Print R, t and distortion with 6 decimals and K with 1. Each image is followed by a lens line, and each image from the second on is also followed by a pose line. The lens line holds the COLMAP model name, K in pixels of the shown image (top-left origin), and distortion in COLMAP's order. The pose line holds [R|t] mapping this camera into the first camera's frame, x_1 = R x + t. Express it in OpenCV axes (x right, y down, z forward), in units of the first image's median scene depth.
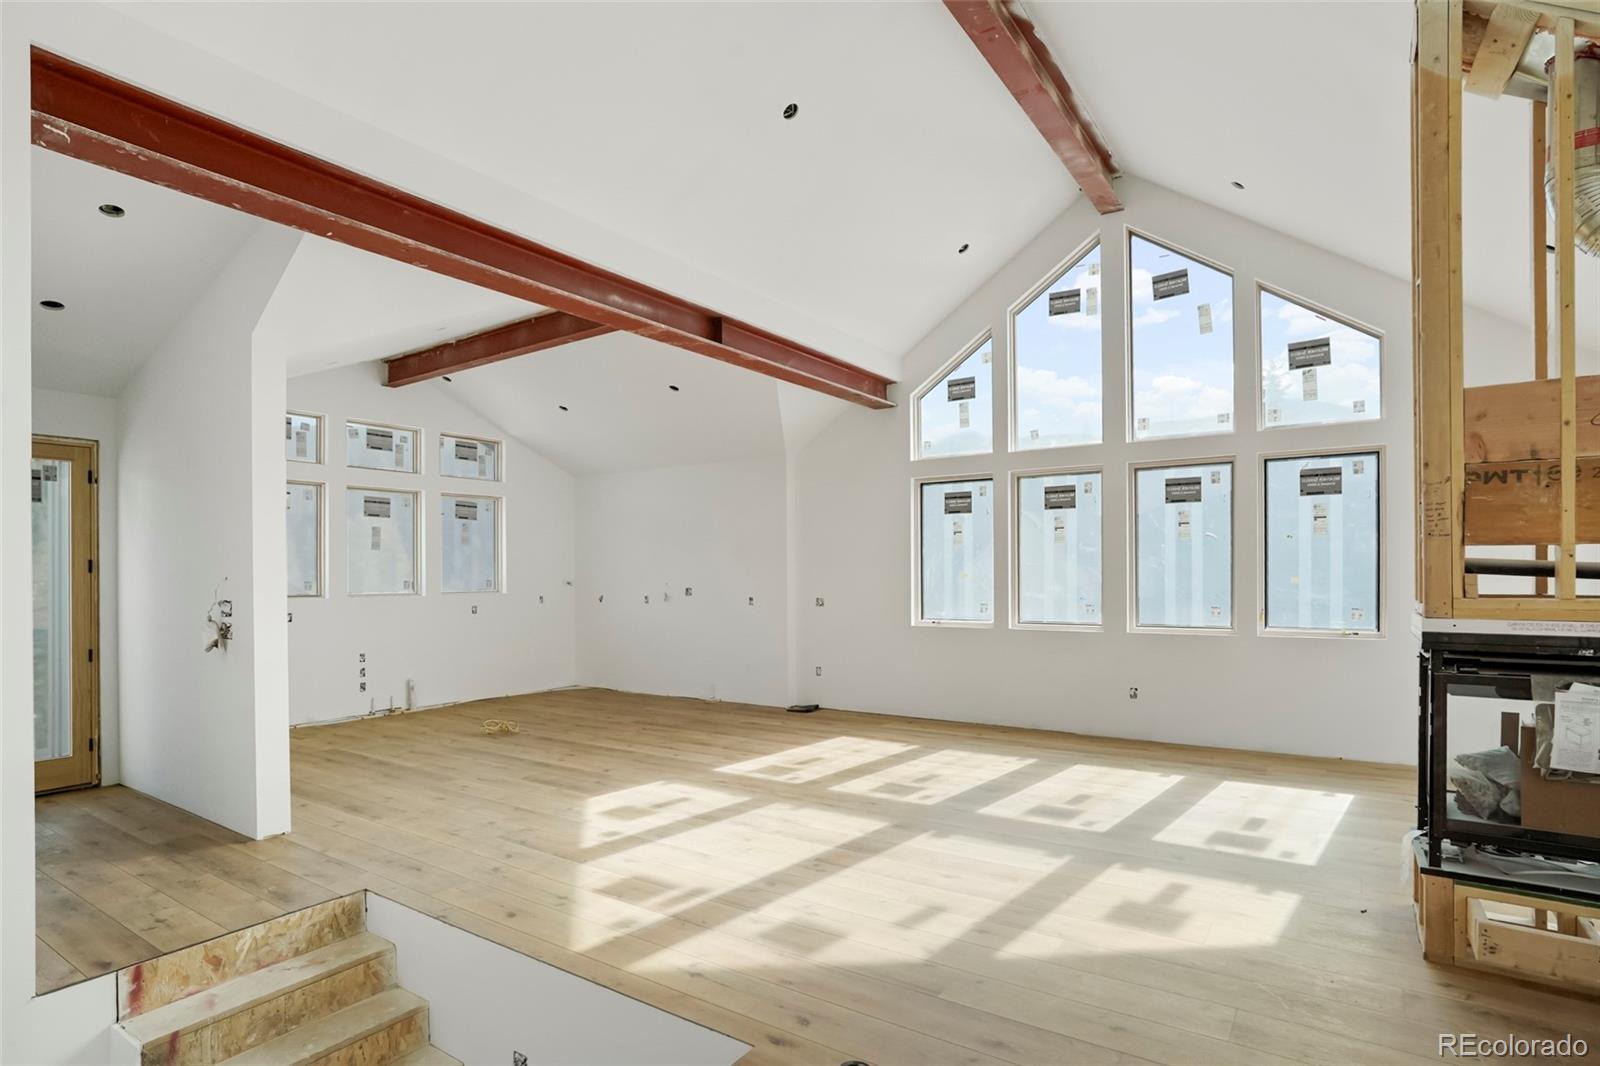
lens RADIAL K [[823.7, 0, 801.7], [0, 823.7, 578.9], [0, 0, 1]] dist [-0.054711, 0.025085]
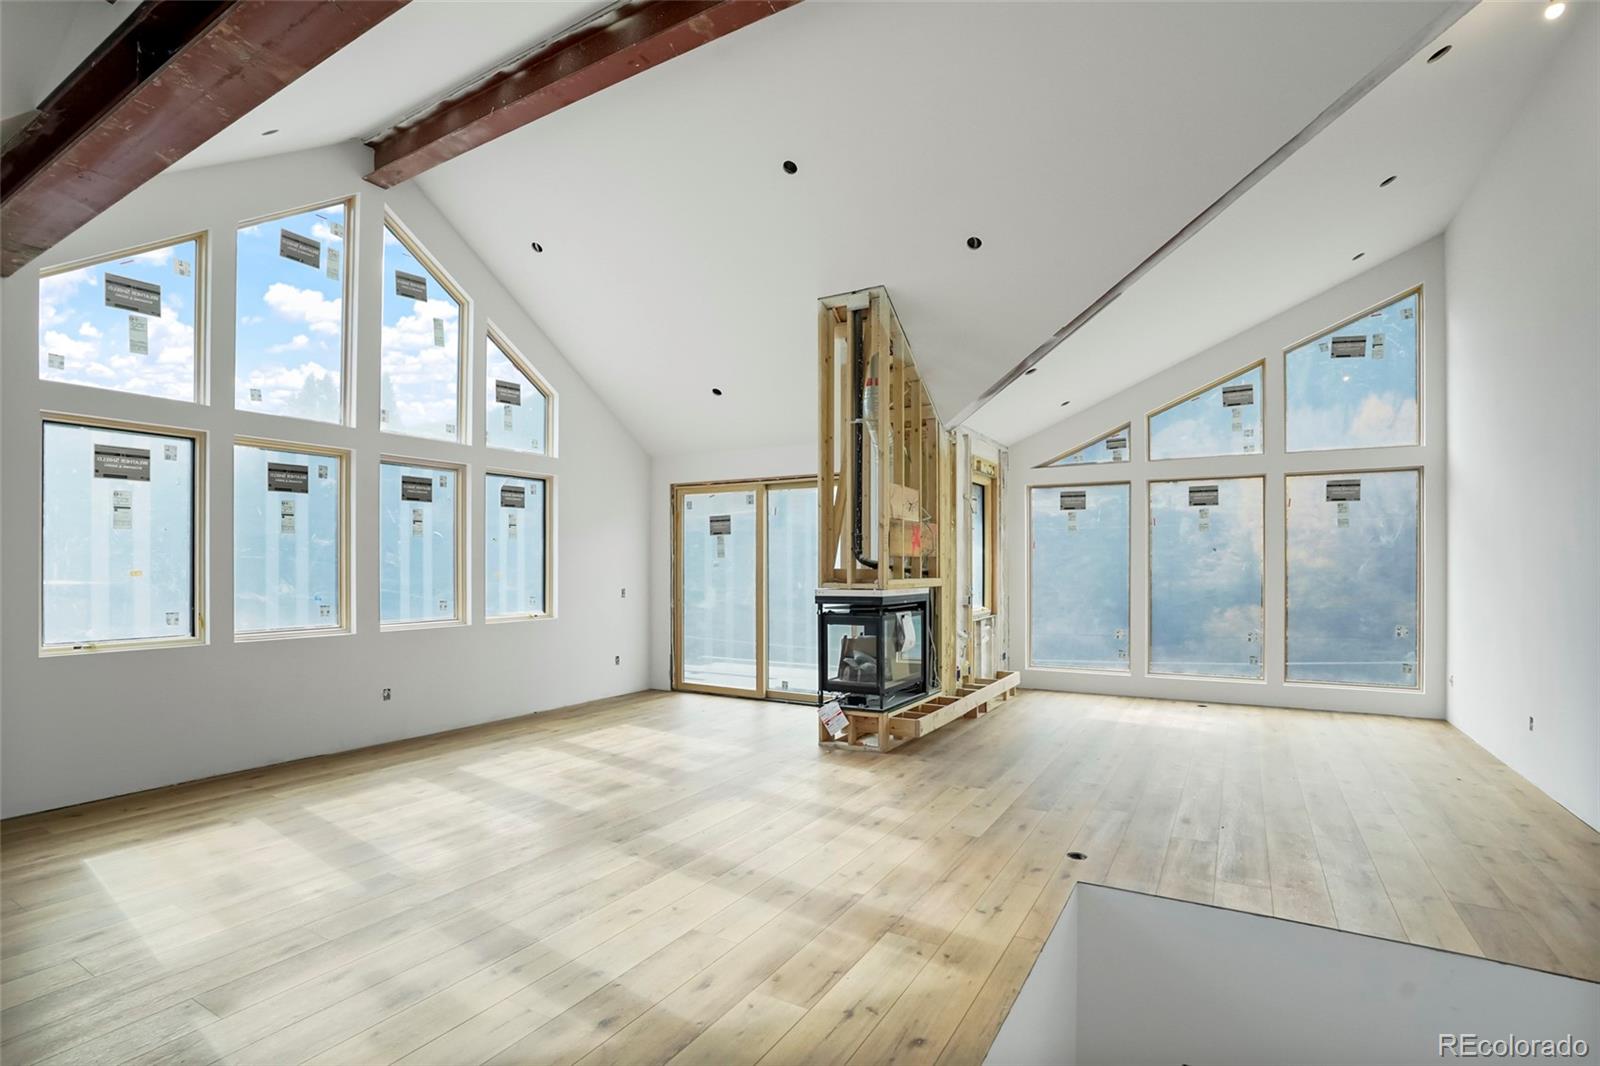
lens RADIAL K [[757.2, 0, 810.4], [0, 757.2, 562.9], [0, 0, 1]] dist [-0.068362, 0.030948]
pose [[-0.060405, 0.010256, 0.998121, -0.607001], [0.008945, 0.999913, -0.009733, -0.002160], [-0.998134, 0.008340, -0.060491, 0.679388]]
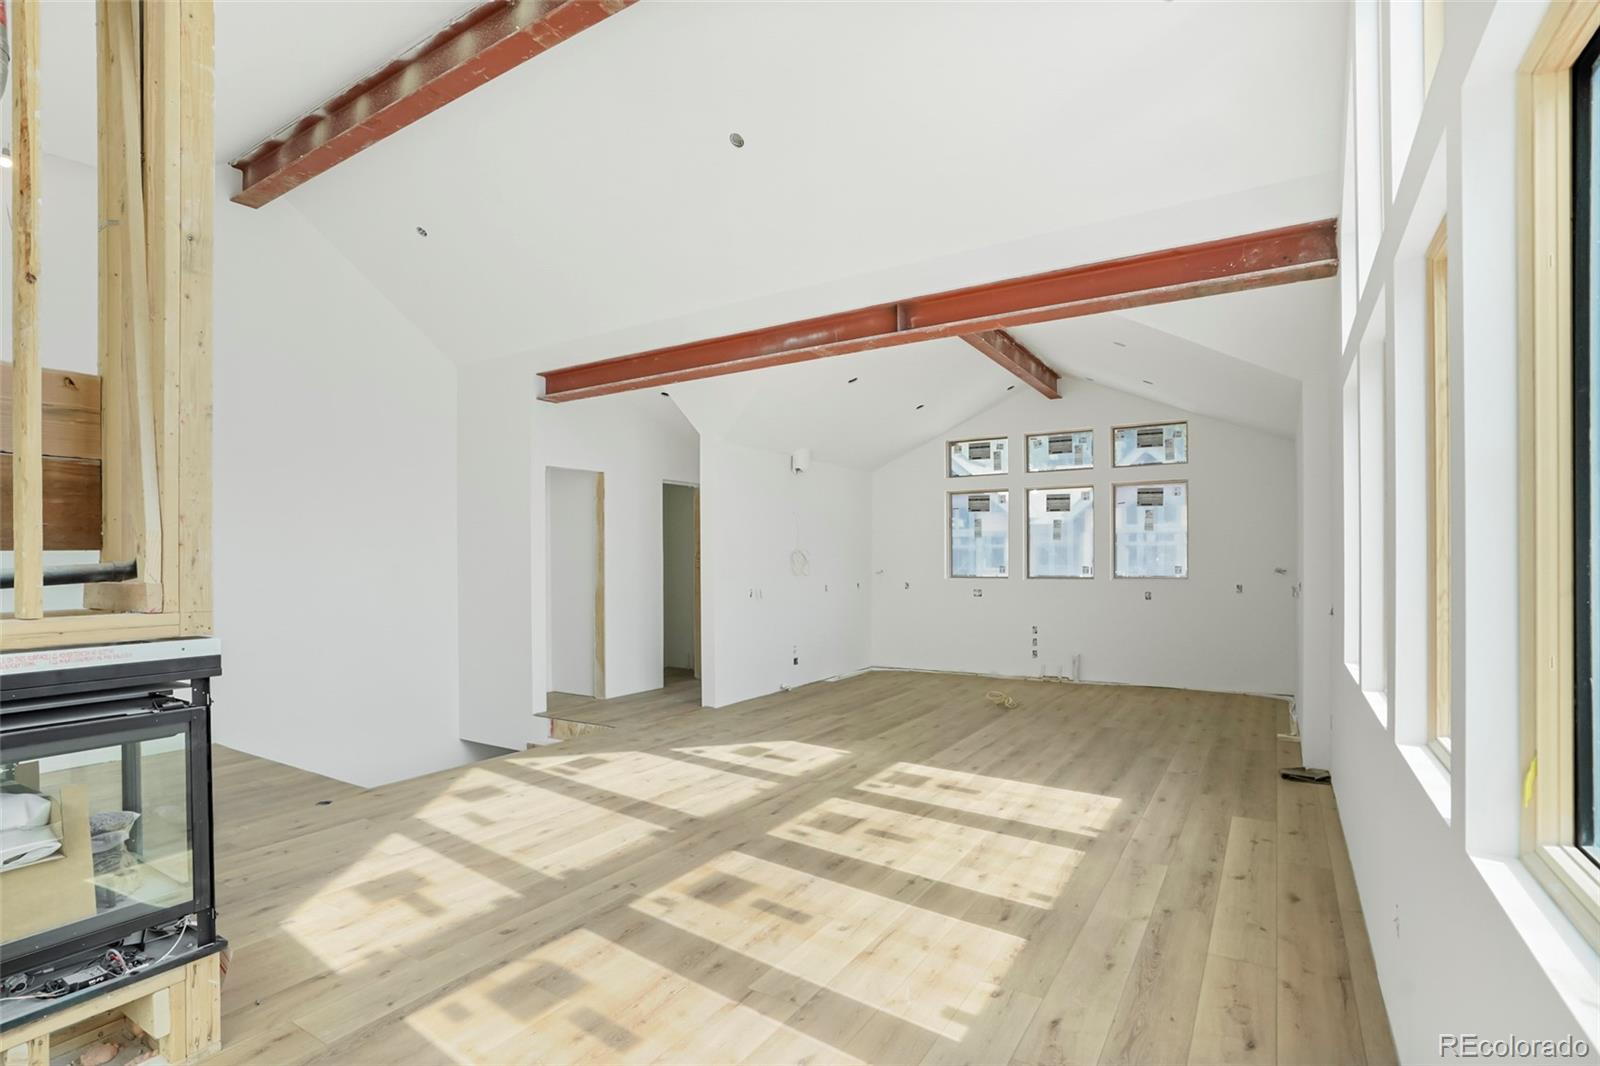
lens RADIAL K [[780.5, 0, 809.0], [0, 780.5, 559.0], [0, 0, 1]] dist [-0.048862, 0.000541]
pose [[0.045904, 0.003492, -0.998940, 0.877715], [-0.001709, 0.999993, 0.003417, -0.017182], [0.998944, 0.001550, 0.045910, 0.899359]]
